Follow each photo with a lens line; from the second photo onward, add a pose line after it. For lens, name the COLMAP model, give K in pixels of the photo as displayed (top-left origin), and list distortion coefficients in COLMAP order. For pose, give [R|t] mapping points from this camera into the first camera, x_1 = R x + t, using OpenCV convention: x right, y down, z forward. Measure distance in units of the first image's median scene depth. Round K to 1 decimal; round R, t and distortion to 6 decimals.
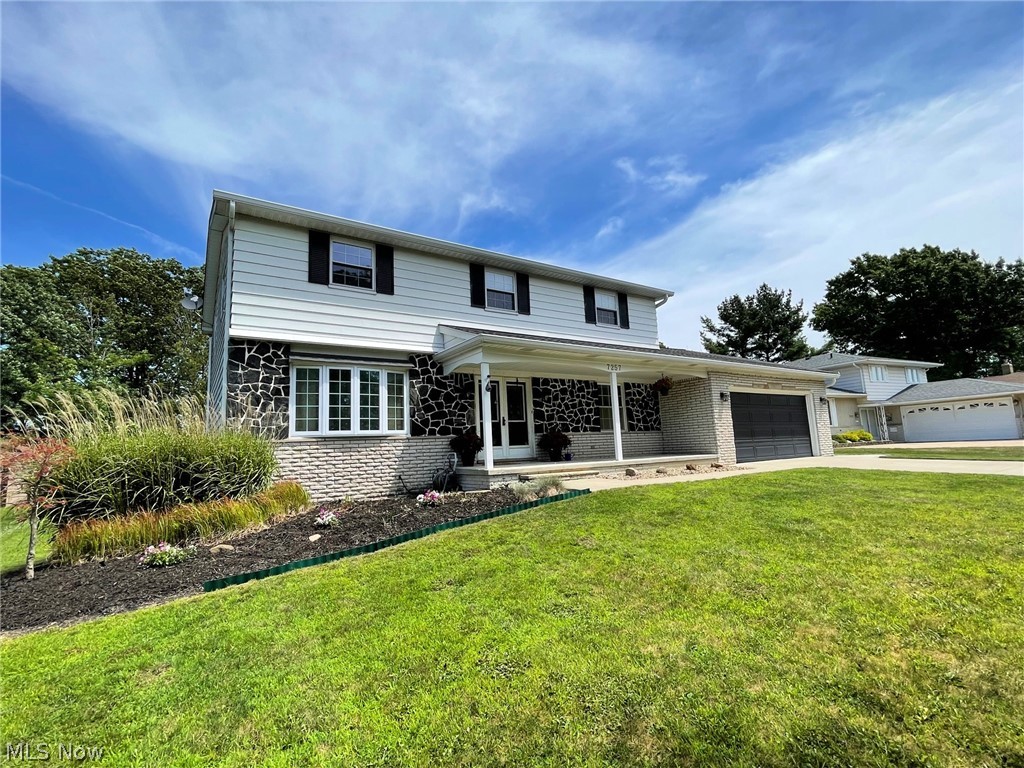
lens RADIAL K [[494.2, 0, 510.7], [0, 494.2, 376.2], [0, 0, 1]] dist [0.005542, 0.002494]
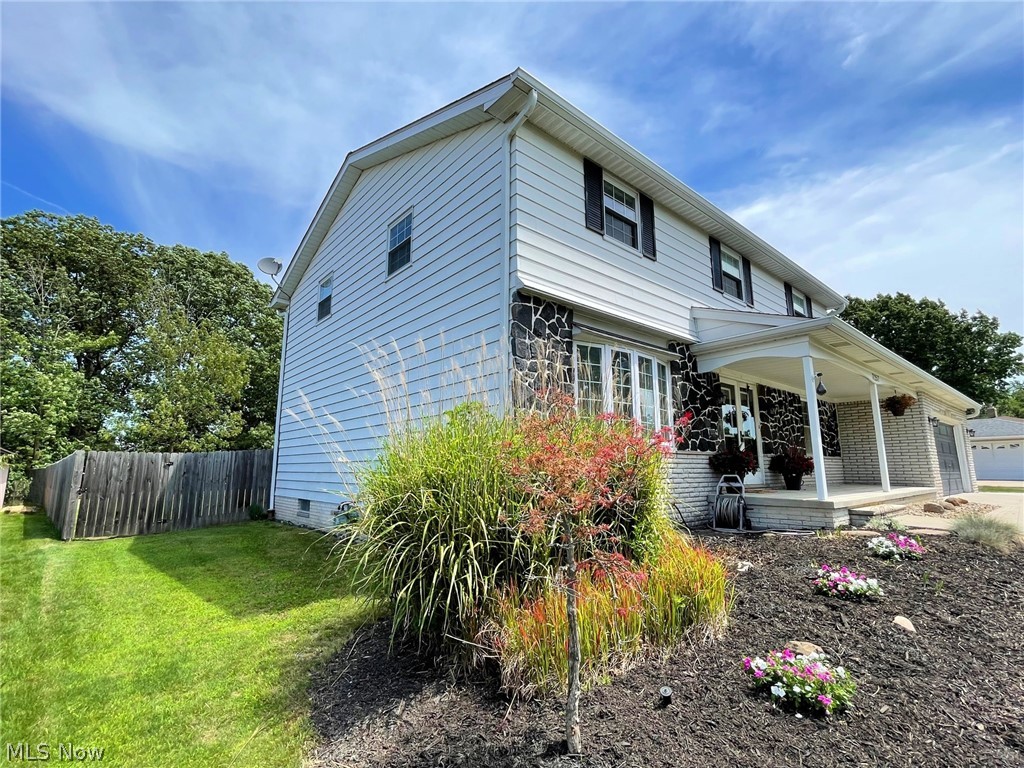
lens RADIAL K [[494.2, 0, 511.8], [0, 494.2, 379.4], [0, 0, 1]] dist [0.005542, 0.002494]
pose [[0.991212, 0.062524, 0.116571, -0.517091], [-0.058430, 0.997560, -0.038214, 0.055649], [-0.118675, 0.031067, 0.992447, 0.273710]]
